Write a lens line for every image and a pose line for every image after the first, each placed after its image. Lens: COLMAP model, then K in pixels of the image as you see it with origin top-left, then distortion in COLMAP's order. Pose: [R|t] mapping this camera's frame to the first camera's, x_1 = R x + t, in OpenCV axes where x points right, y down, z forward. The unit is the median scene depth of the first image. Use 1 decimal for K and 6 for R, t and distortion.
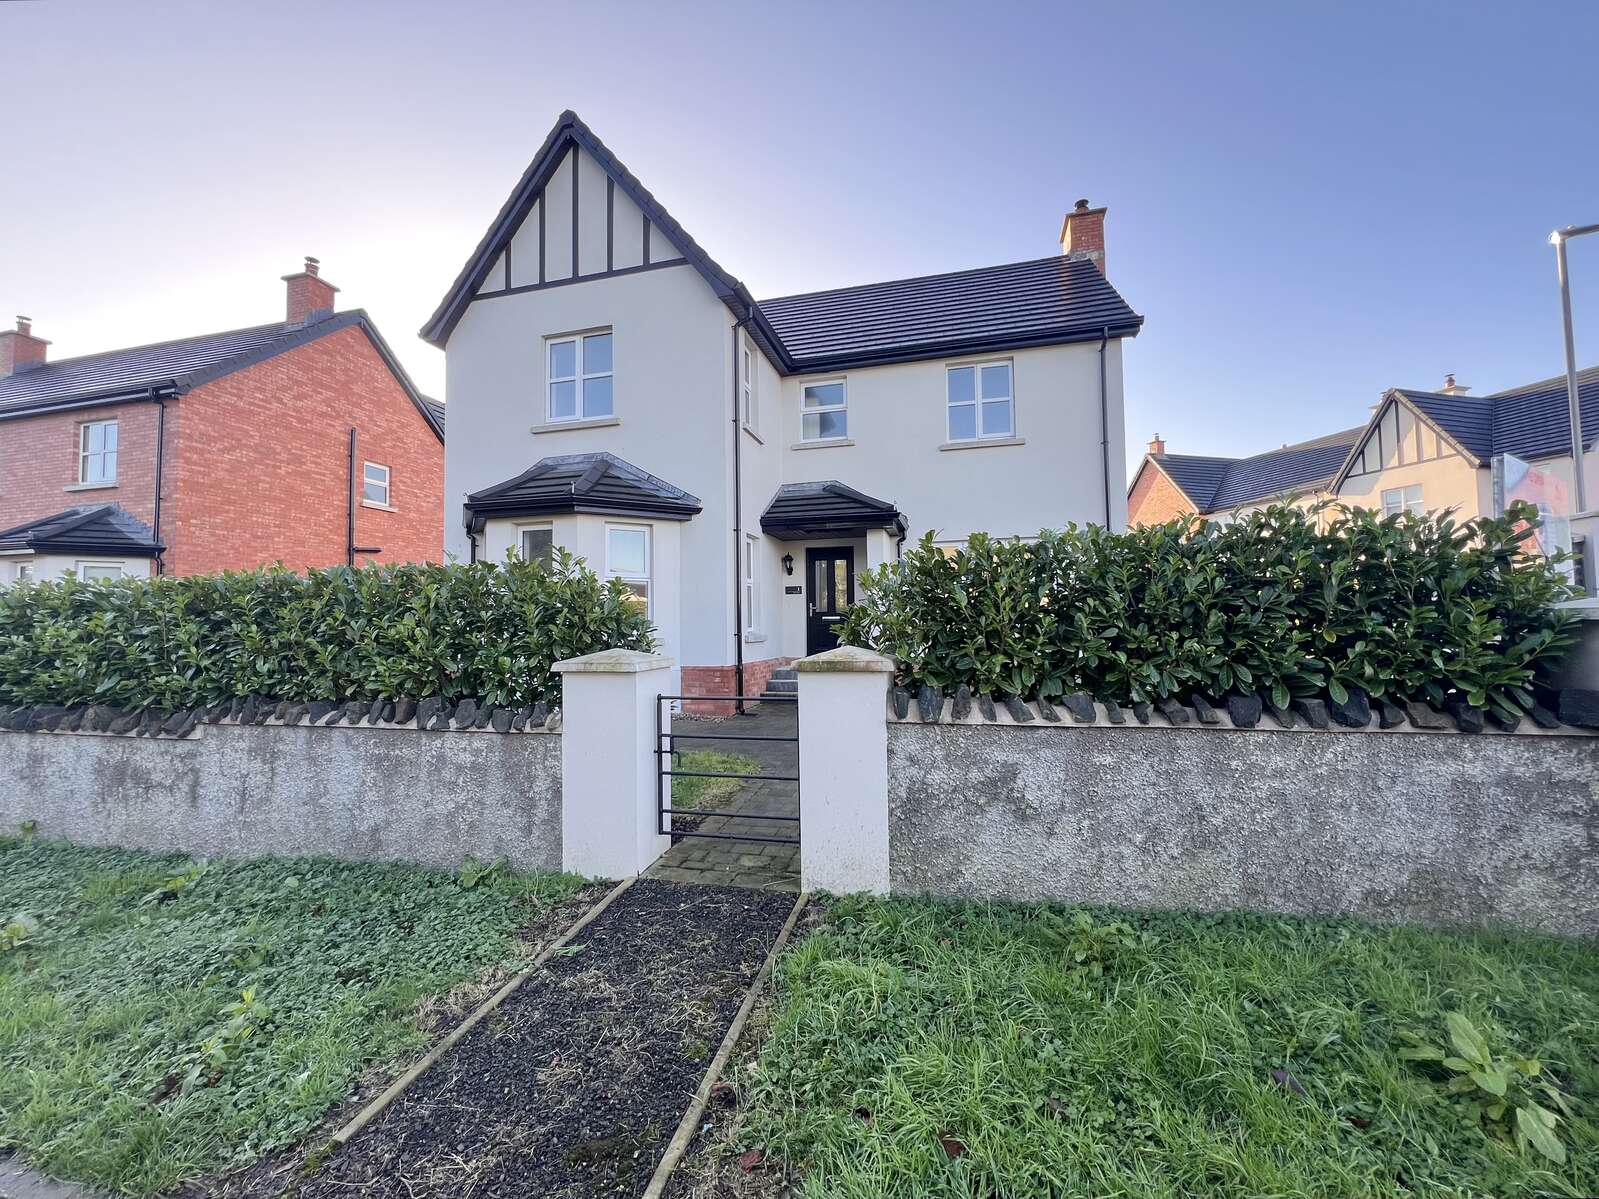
lens RADIAL K [[642.7, 0, 802.5], [0, 642.7, 600.6], [0, 0, 1]] dist [-0.000373, -0.000592]
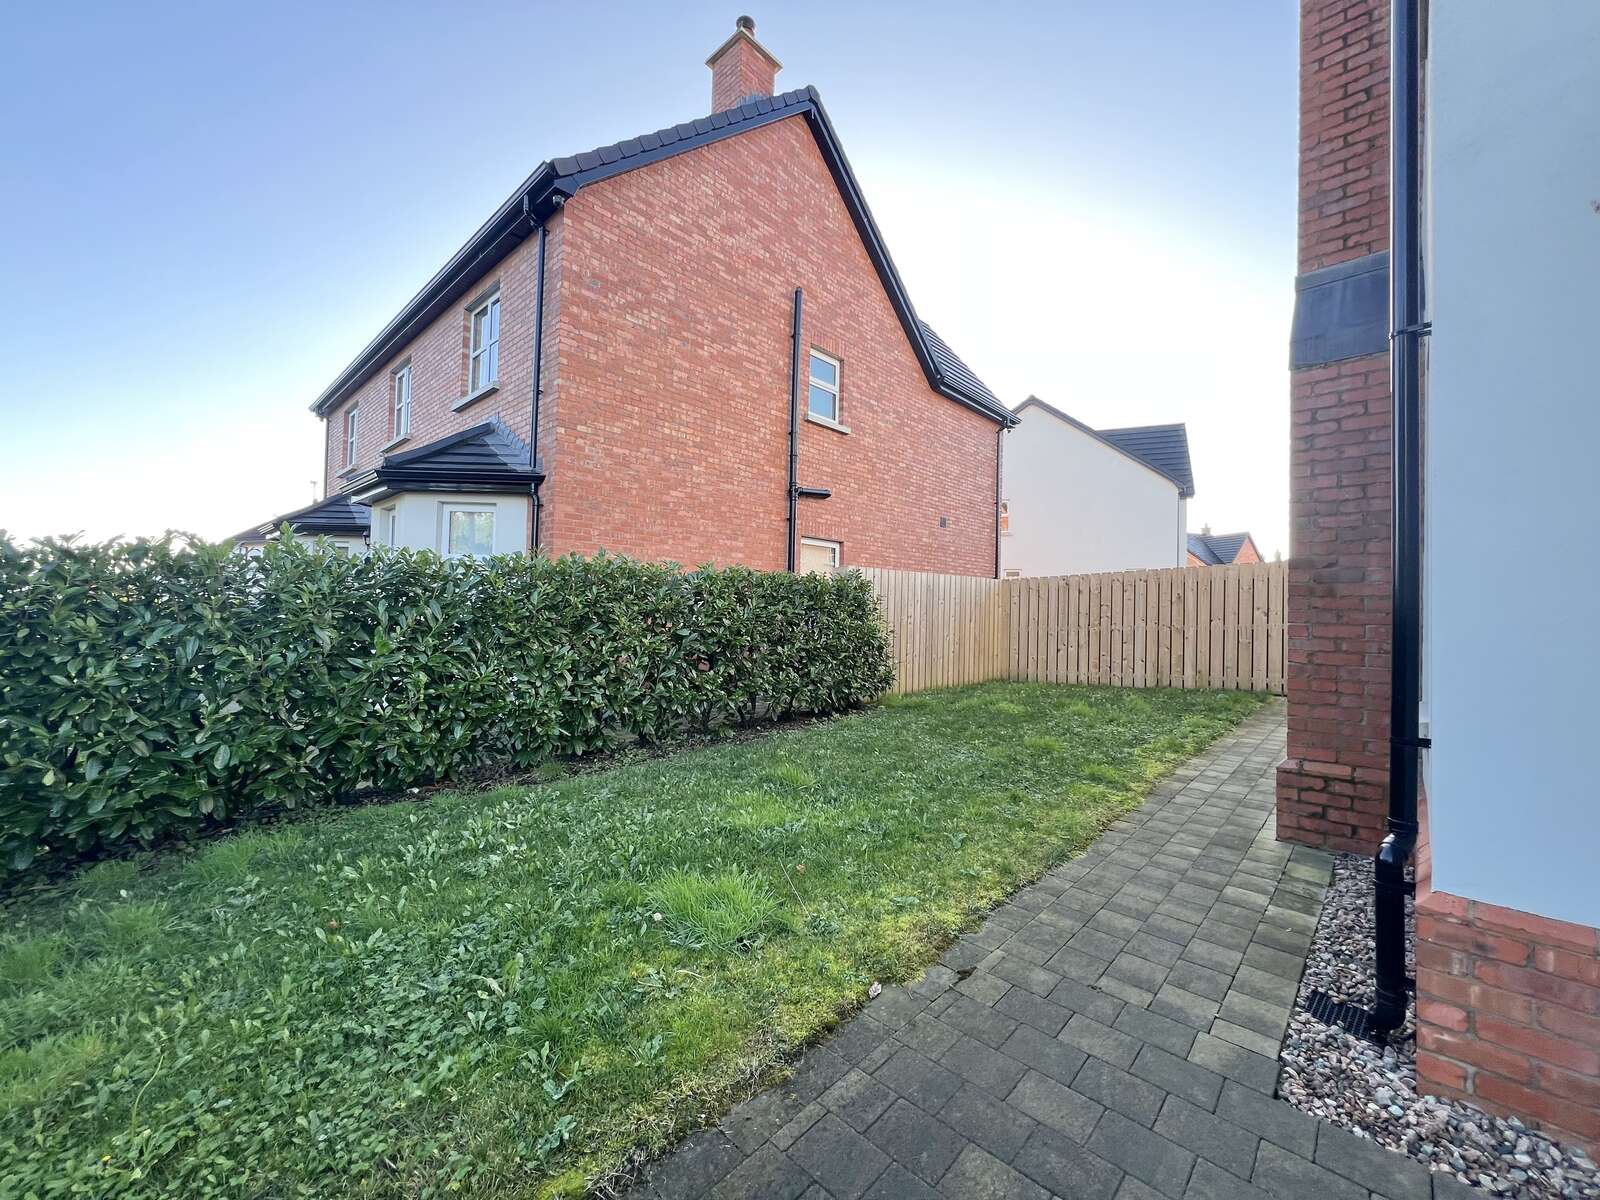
lens RADIAL K [[643.1, 0, 805.8], [0, 643.1, 597.8], [0, 0, 1]] dist [-0.000373, -0.000592]
pose [[0.874163, 0.020021, -0.485219, -0.490611], [-0.014634, 0.999782, 0.014888, 0.014086], [0.485411, -0.005914, 0.874266, 0.590899]]
